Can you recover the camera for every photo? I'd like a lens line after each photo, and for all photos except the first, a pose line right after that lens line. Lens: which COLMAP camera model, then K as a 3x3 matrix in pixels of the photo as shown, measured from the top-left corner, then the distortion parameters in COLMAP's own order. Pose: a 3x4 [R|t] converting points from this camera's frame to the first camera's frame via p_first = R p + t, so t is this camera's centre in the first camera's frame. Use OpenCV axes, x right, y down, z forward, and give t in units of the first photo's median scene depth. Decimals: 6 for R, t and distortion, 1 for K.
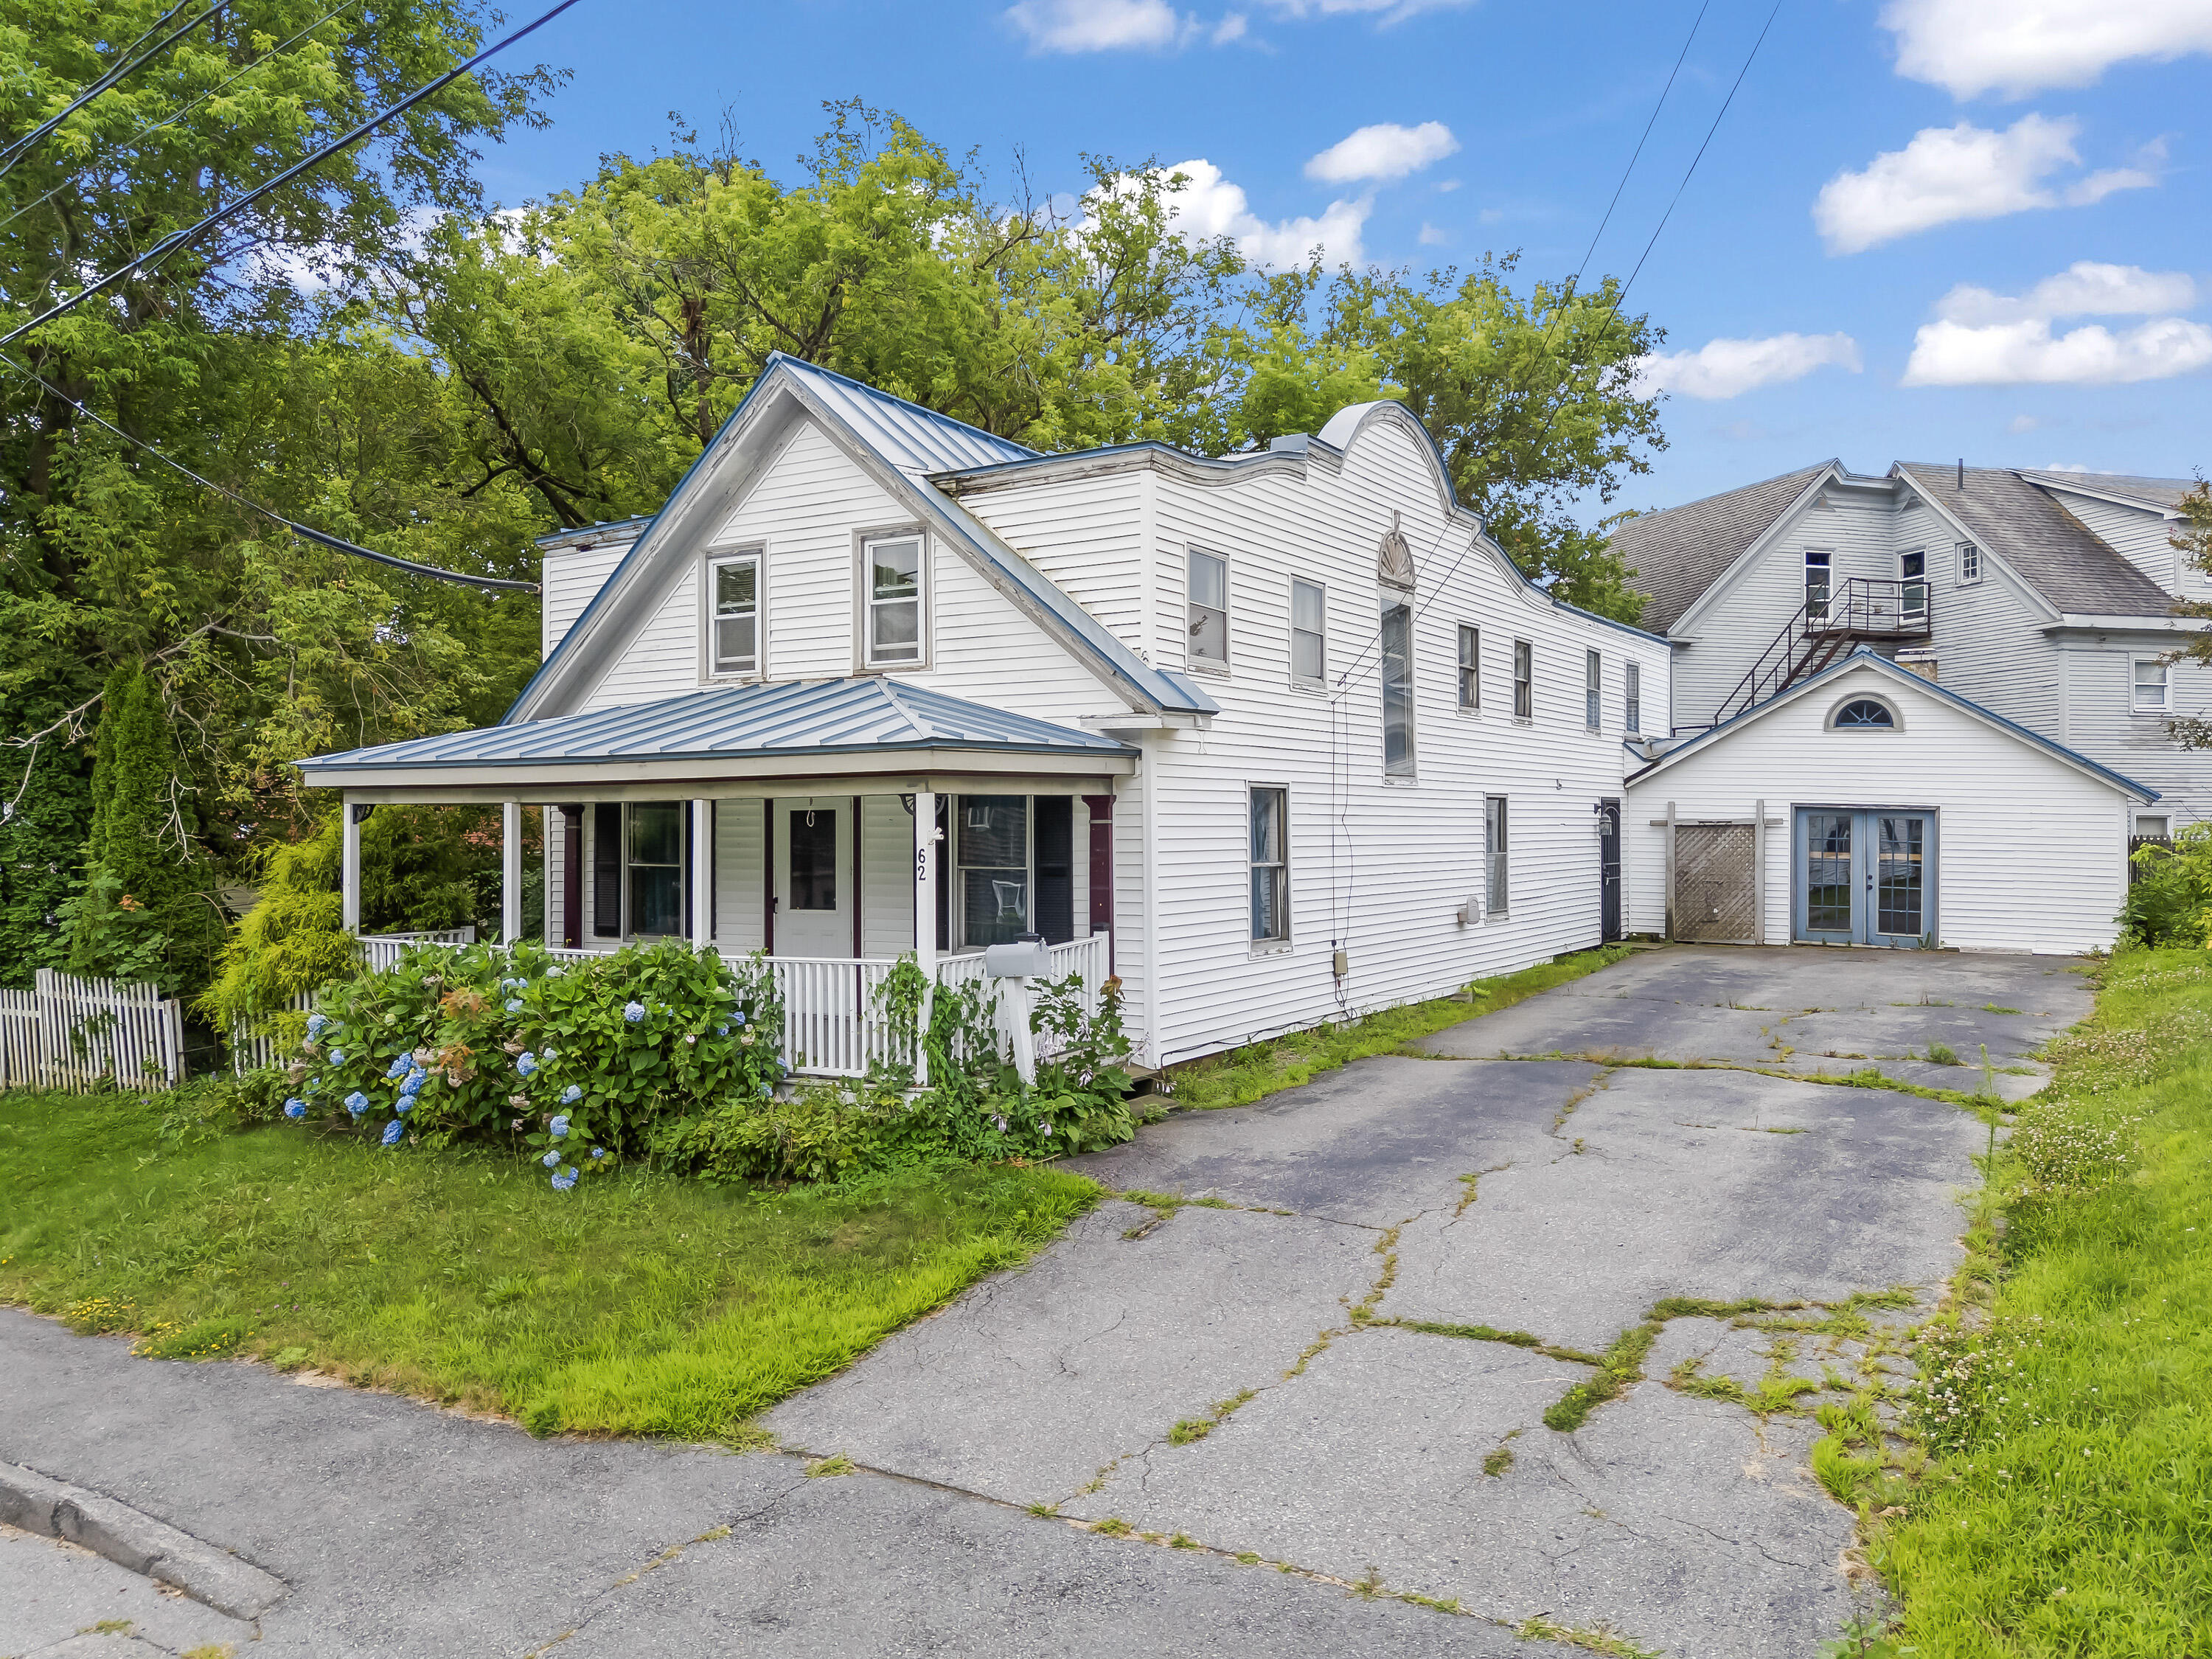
lens RADIAL K [[1617.6, 0, 1119.8], [0, 1617.6, 823.5], [0, 0, 1]] dist [0.052899, -0.027492]
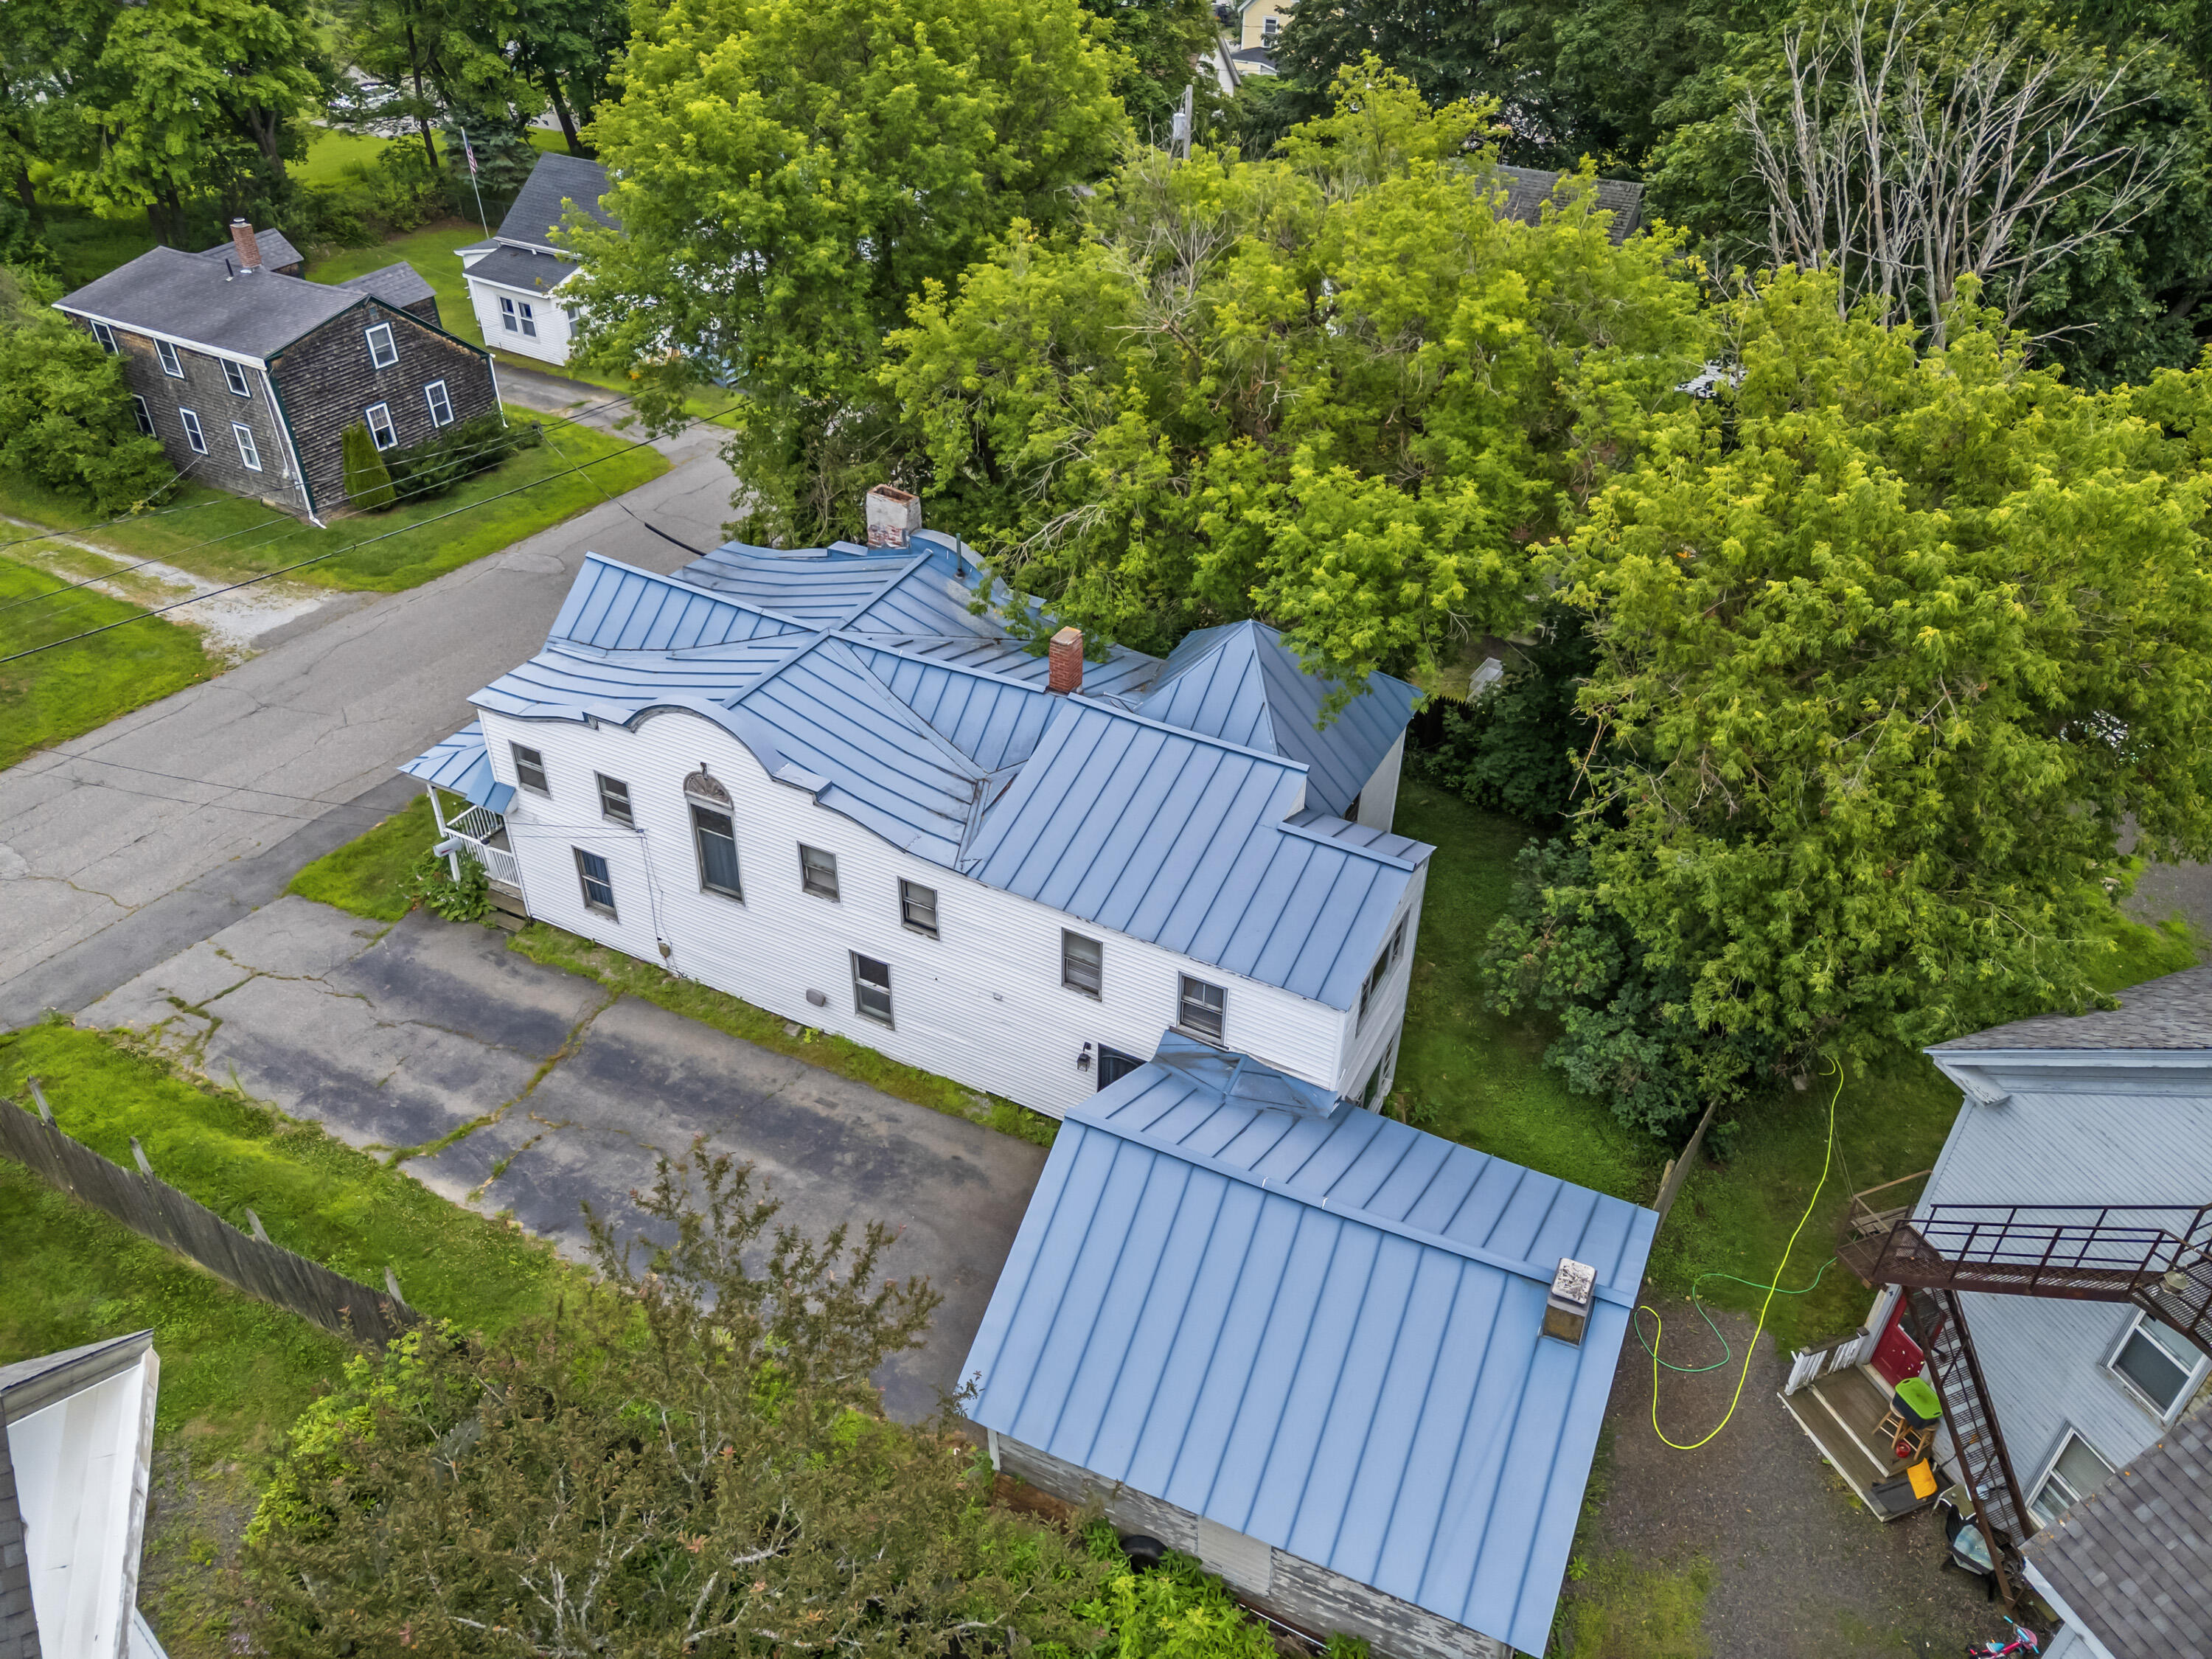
lens RADIAL K [[1626.4, 0, 1086.6], [0, 1626.4, 835.8], [0, 0, 1]] dist [0.043633, -0.023867]
pose [[0.074274, 0.603198, -0.794125, 1.873865], [-0.009756, 0.796726, 0.604261, -1.373940], [0.997190, -0.037134, 0.065061, 1.586916]]
